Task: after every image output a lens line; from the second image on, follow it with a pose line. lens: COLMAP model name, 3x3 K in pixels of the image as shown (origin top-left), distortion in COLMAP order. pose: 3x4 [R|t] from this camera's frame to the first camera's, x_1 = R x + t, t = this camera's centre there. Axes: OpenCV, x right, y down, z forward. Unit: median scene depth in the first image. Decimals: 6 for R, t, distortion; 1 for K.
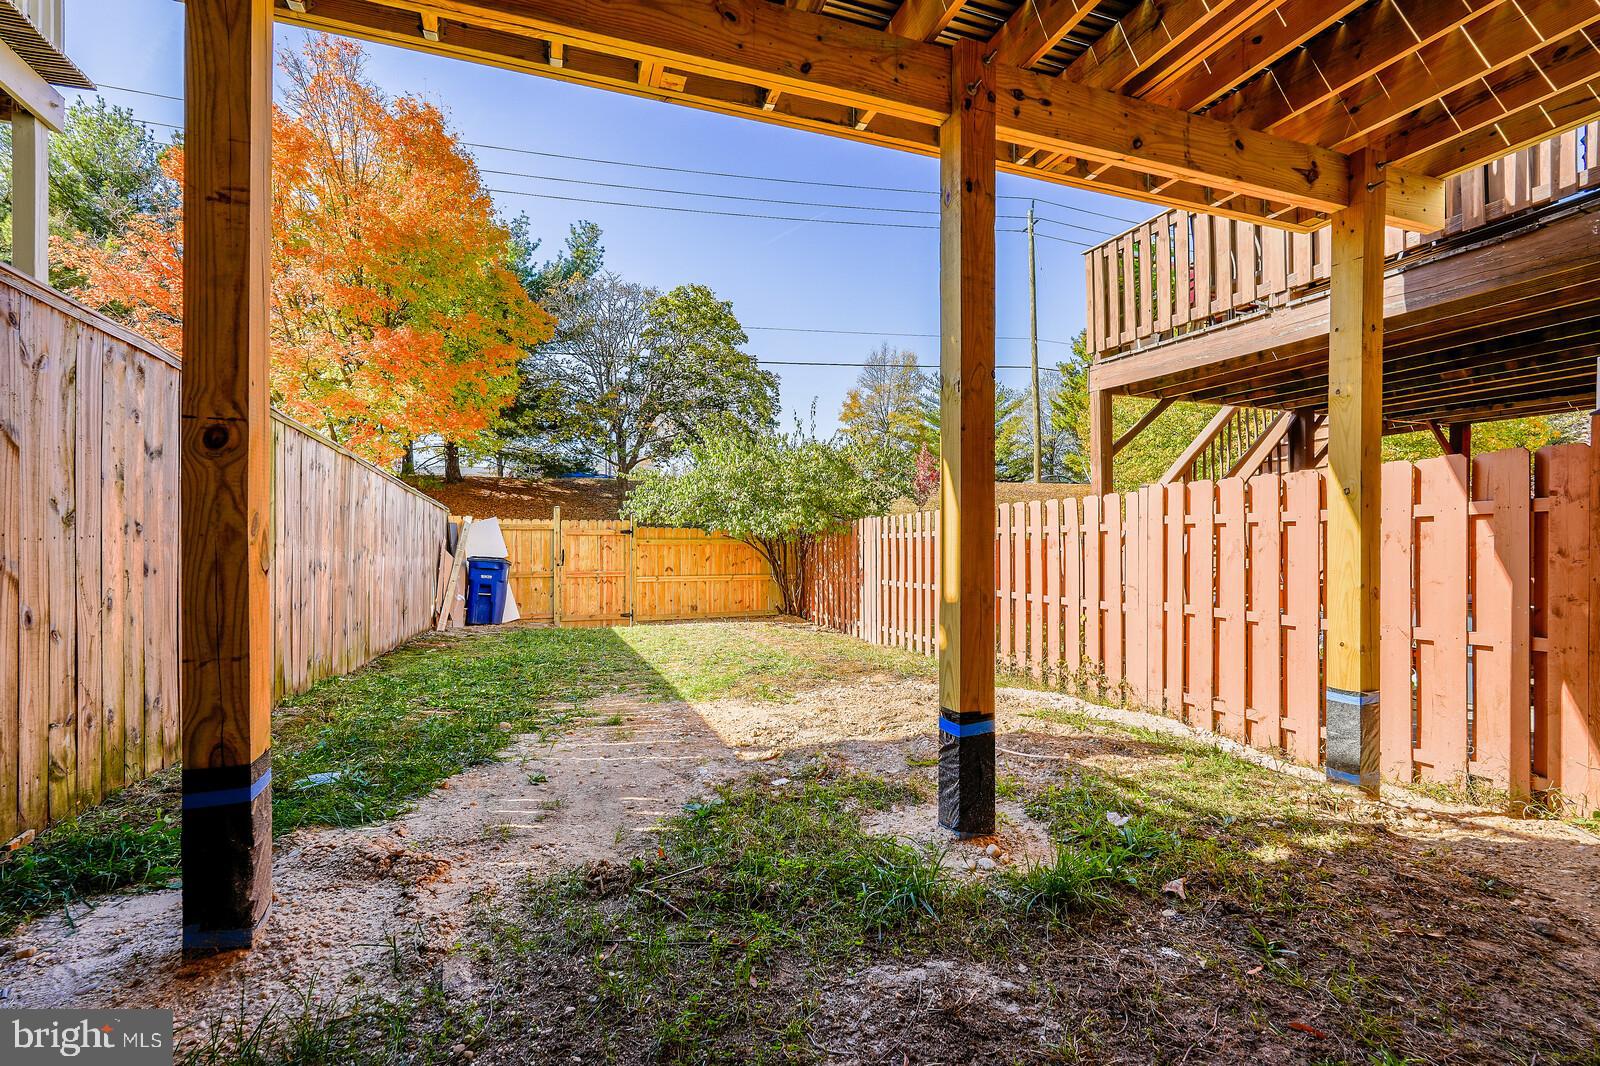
lens RADIAL K [[709.4, 0, 813.0], [0, 709.4, 532.8], [0, 0, 1]] dist [-0.010182, 0.003541]
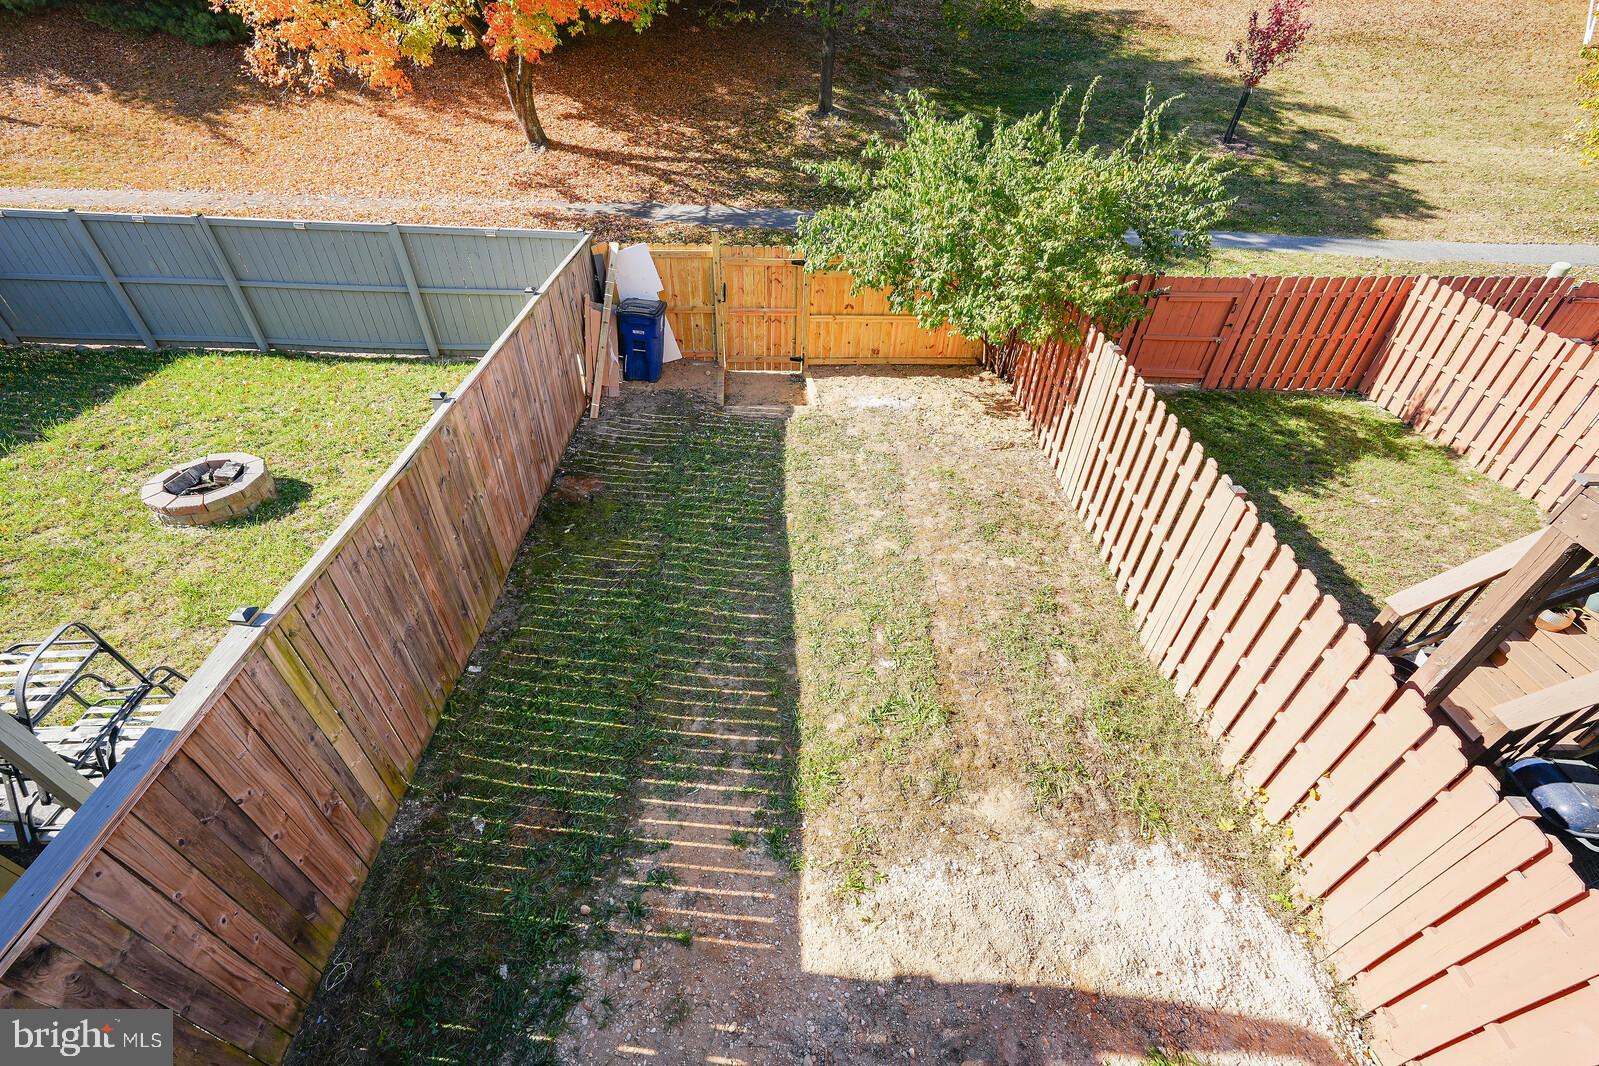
lens RADIAL K [[708.9, 0, 803.2], [0, 708.9, 531.4], [0, 0, 1]] dist [-0.010182, 0.003541]
pose [[0.948904, 0.220657, -0.225592, -0.013690], [-0.022736, 0.760830, 0.648553, -0.296381], [0.314745, -0.610285, 0.726972, 0.250195]]
